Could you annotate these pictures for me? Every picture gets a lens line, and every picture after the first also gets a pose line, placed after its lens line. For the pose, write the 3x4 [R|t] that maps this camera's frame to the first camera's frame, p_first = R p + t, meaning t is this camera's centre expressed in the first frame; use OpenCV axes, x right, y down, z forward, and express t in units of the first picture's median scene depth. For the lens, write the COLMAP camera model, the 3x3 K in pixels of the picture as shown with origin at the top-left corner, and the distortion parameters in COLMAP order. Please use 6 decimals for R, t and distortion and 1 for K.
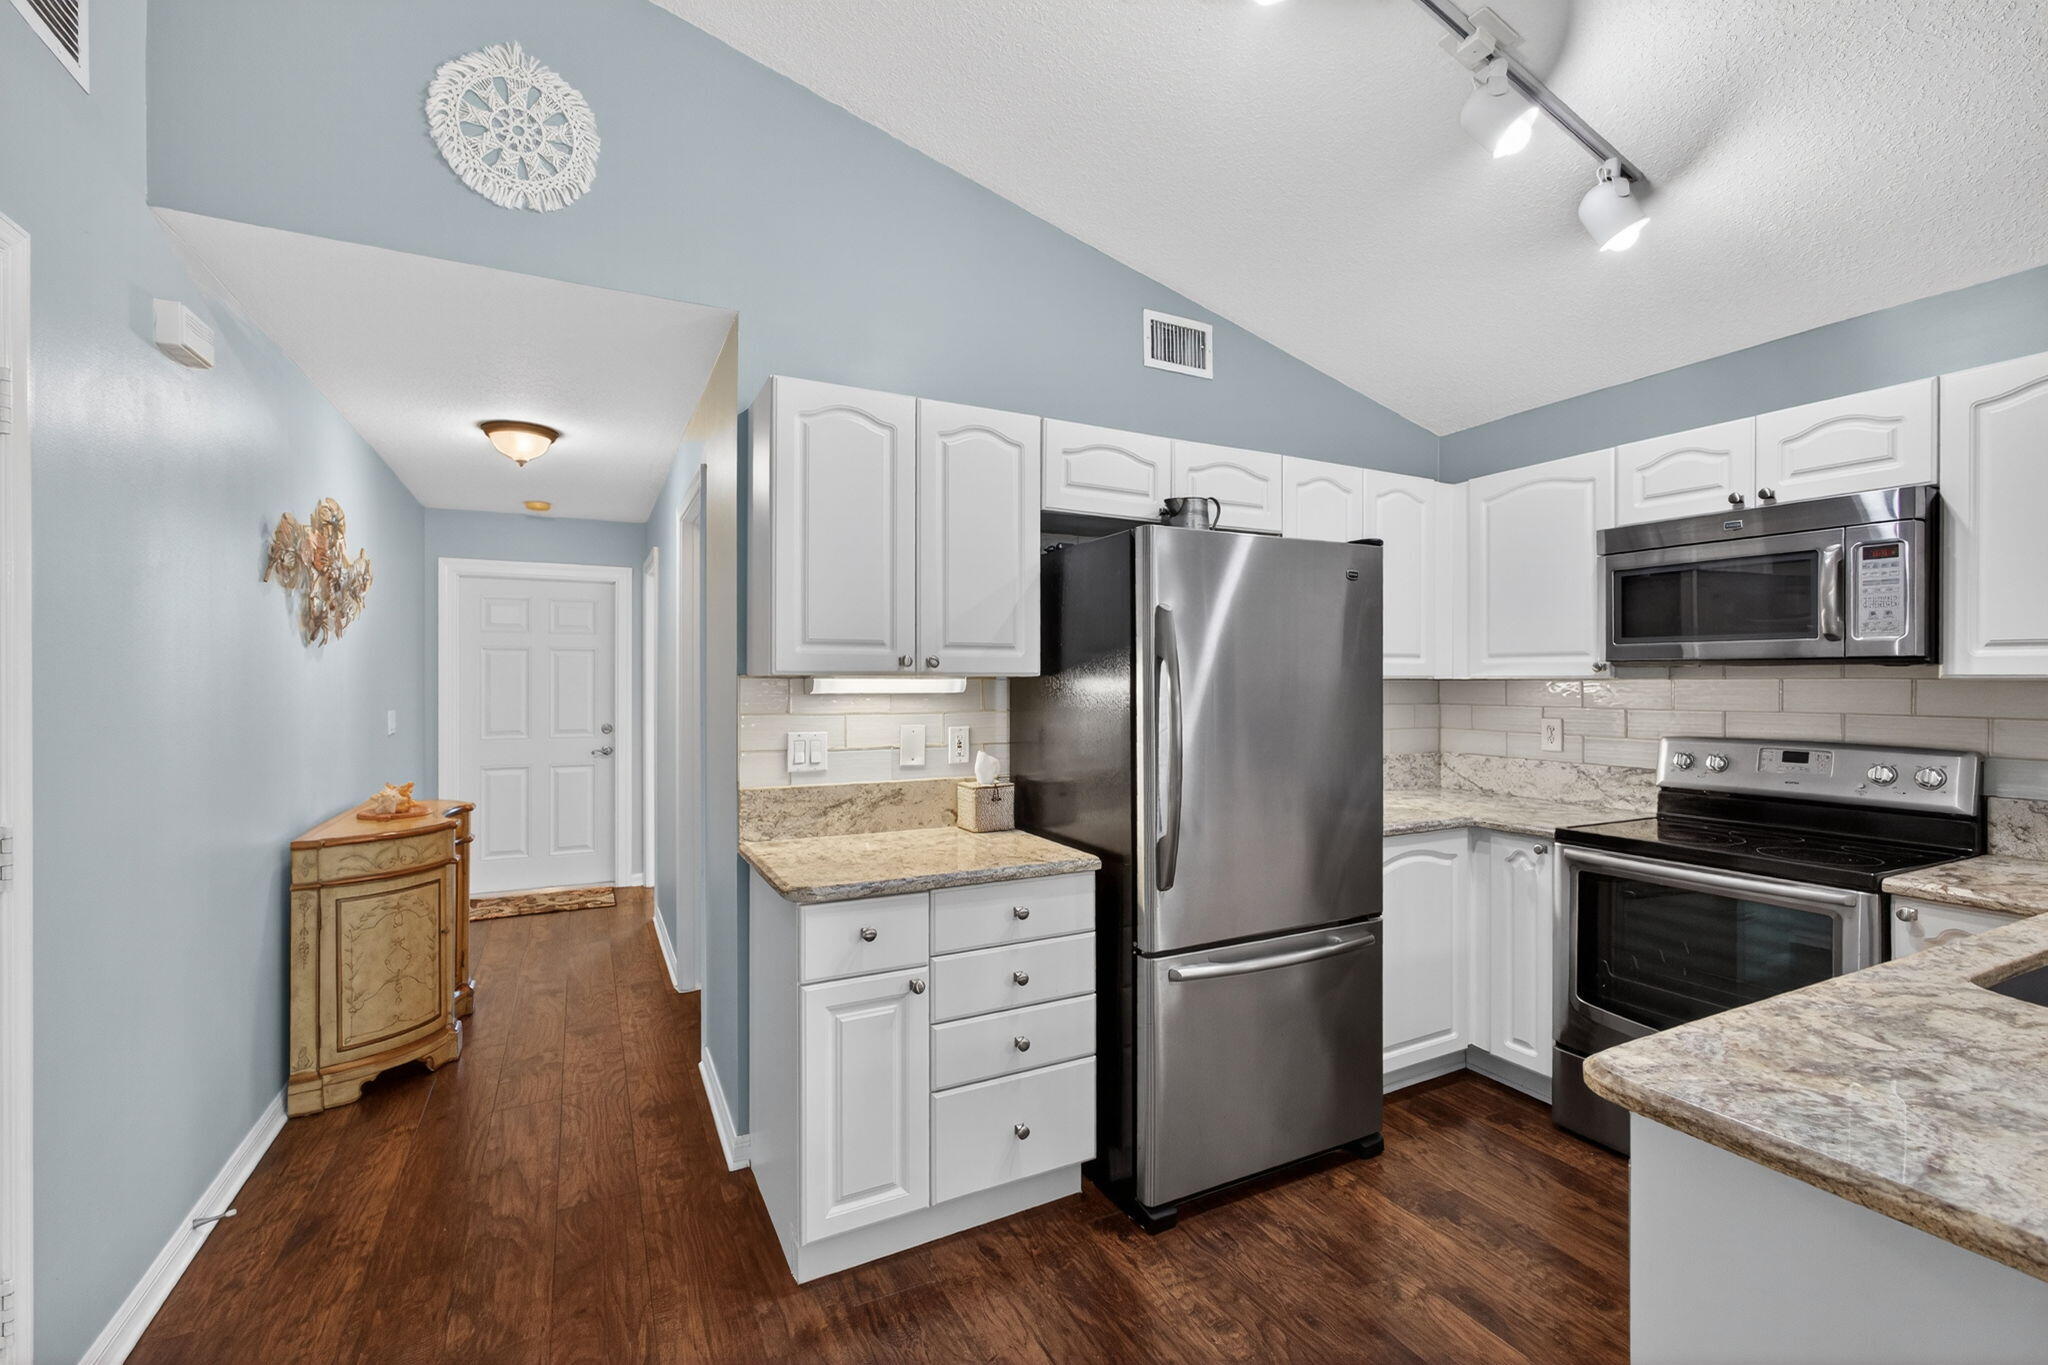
lens RADIAL K [[891.2, 0, 1025.9], [0, 891.2, 678.2], [0, 0, 1]] dist [-0.006927, -0.000001]
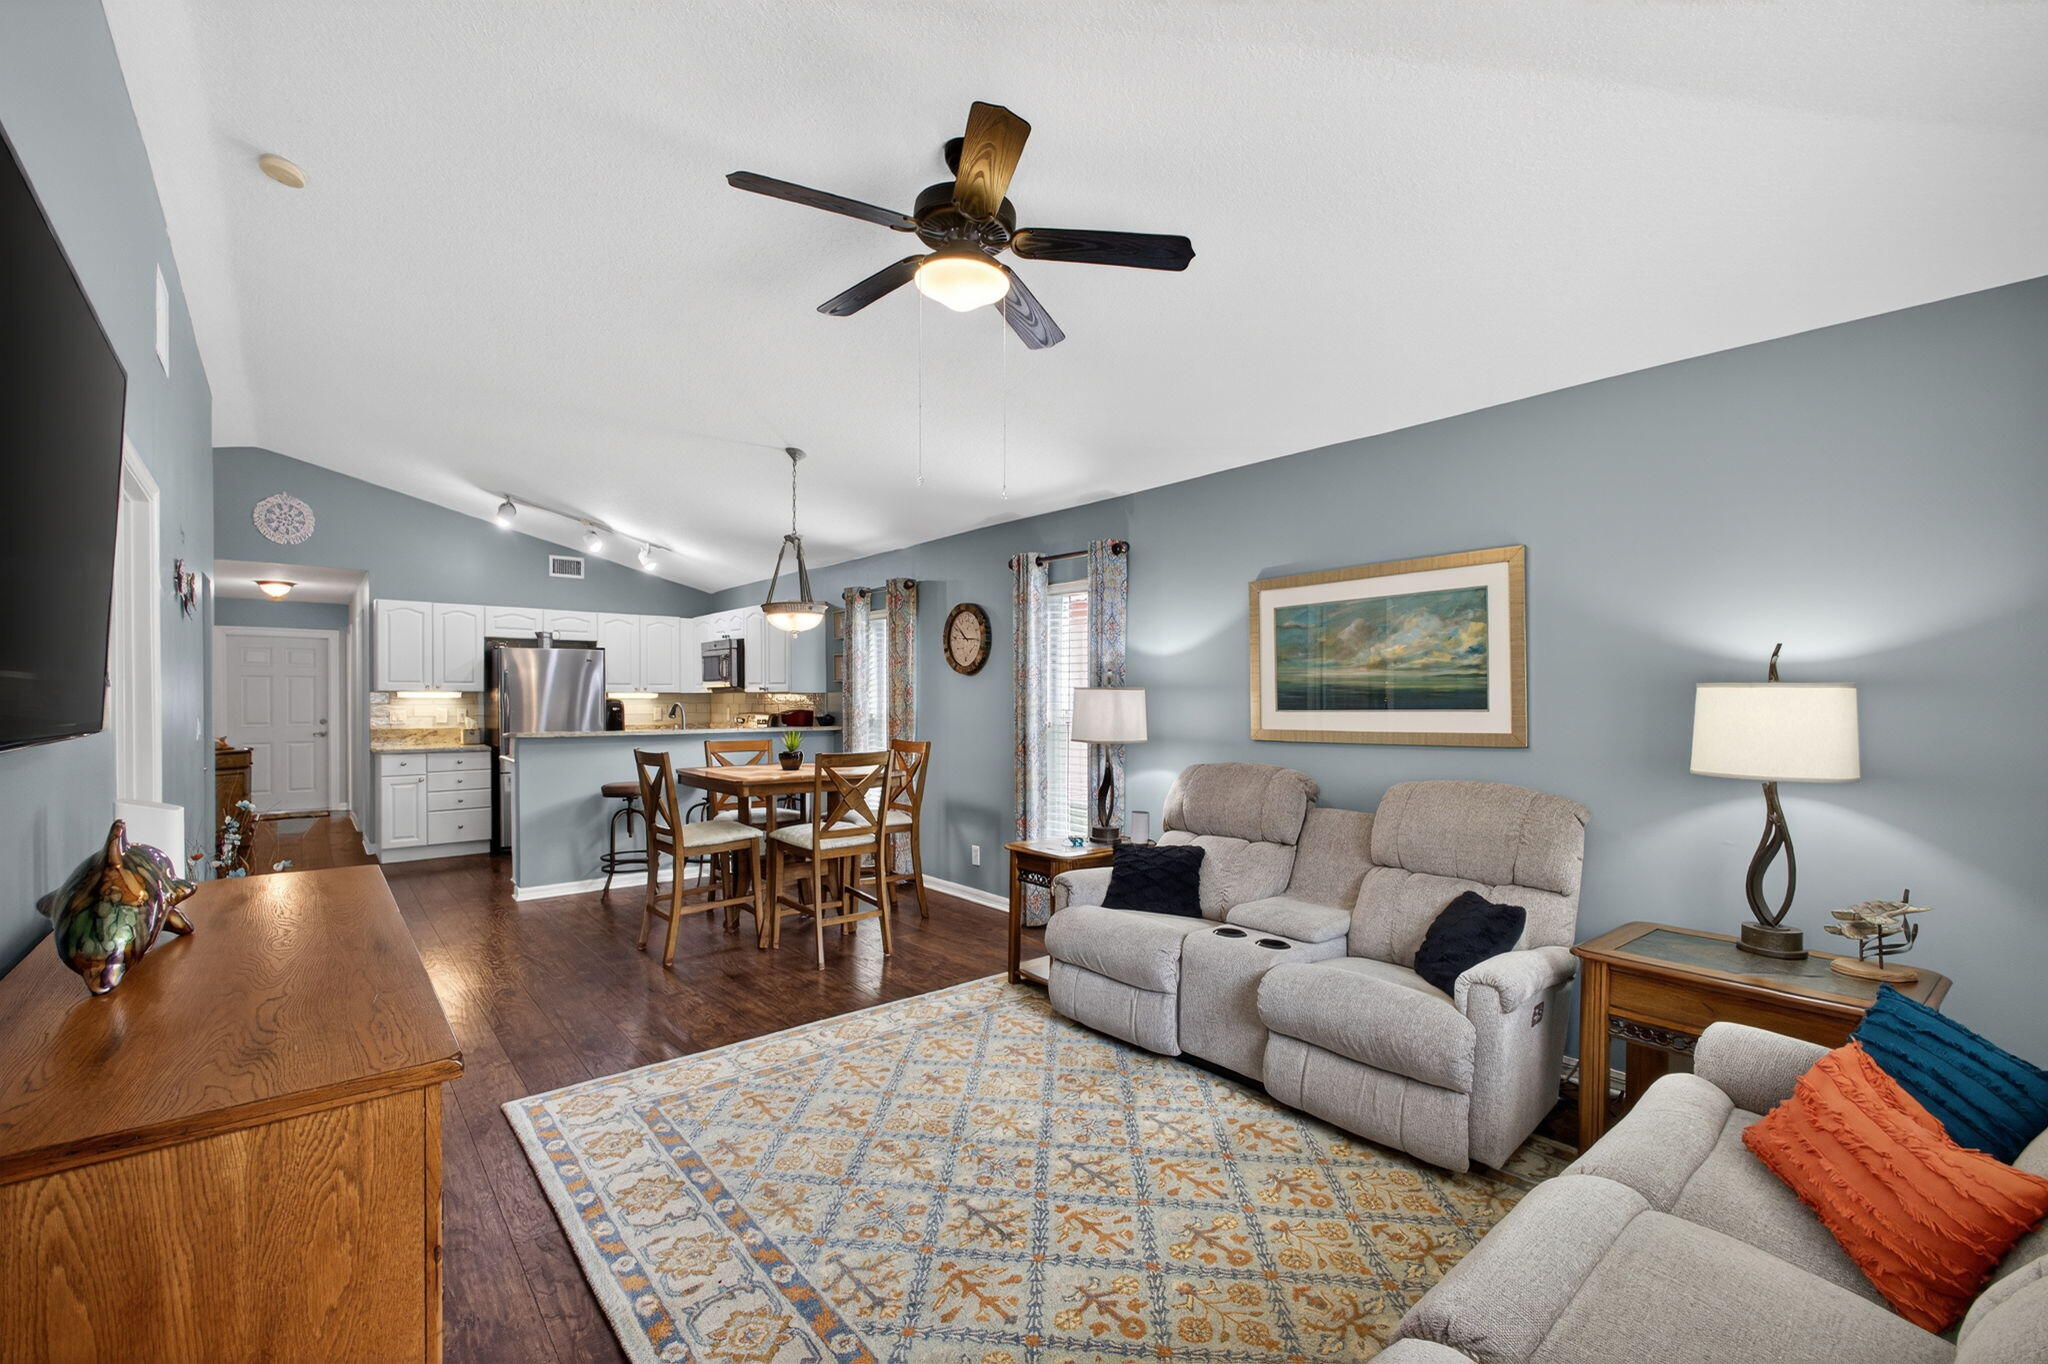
lens RADIAL K [[887.0, 0, 1029.8], [0, 887.0, 697.8], [0, 0, 1]] dist [-0.001338, 0.000280]
pose [[0.974639, -0.001444, 0.223777, 1.129795], [0.000642, 0.999993, 0.003658, 0.009532], [-0.223780, -0.003422, 0.974634, -2.312168]]
